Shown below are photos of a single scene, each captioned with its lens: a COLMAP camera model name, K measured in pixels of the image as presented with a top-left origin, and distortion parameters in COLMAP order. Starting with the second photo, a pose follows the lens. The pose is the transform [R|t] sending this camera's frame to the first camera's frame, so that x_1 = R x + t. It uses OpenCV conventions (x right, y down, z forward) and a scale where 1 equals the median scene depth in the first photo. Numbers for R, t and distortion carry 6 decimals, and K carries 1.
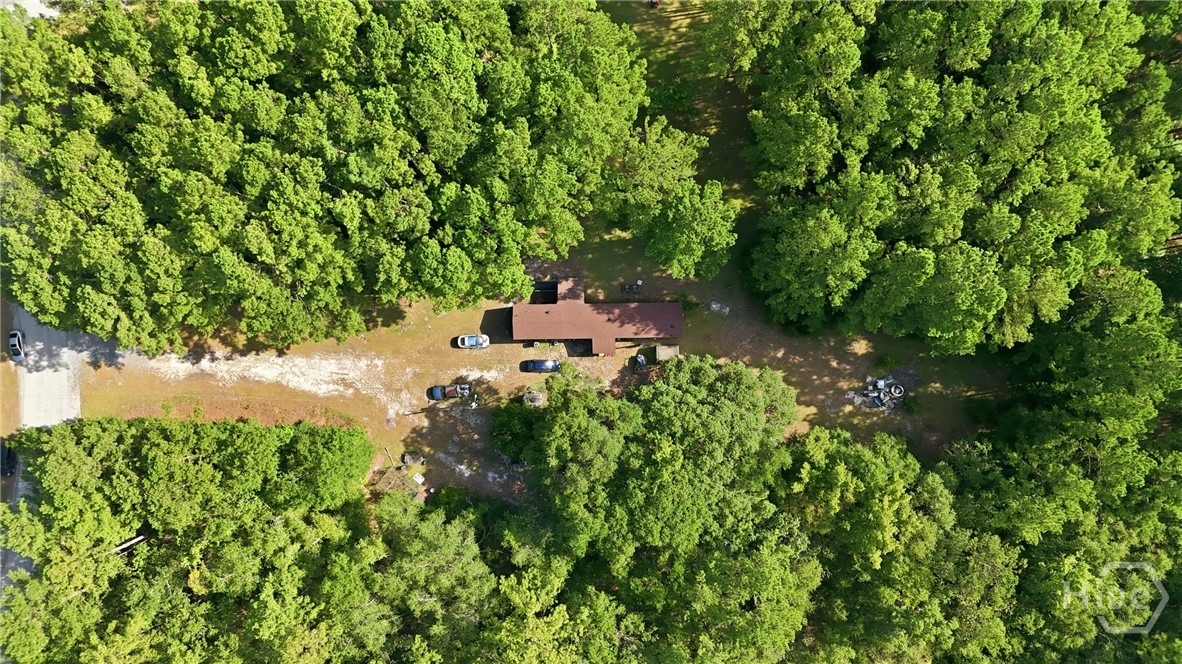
lens RADIAL K [[850.8, 0, 592.4], [0, 850.8, 328.8], [0, 0, 1]] dist [0.085418, -0.076930]
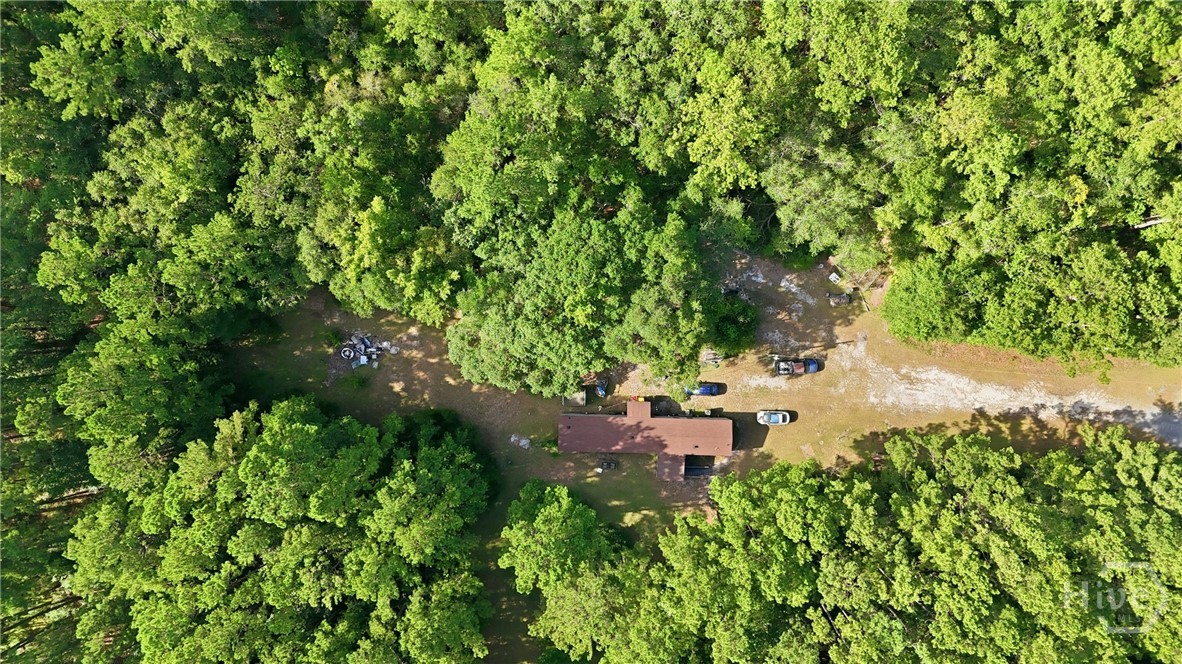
lens RADIAL K [[850.8, 0, 592.4], [0, 850.8, 328.8], [0, 0, 1]] dist [0.085418, -0.076930]
pose [[-0.998243, -0.035284, 0.047607, 0.026664], [0.034819, -0.999338, -0.010570, 0.136064], [0.047948, -0.008894, 0.998810, 0.020136]]
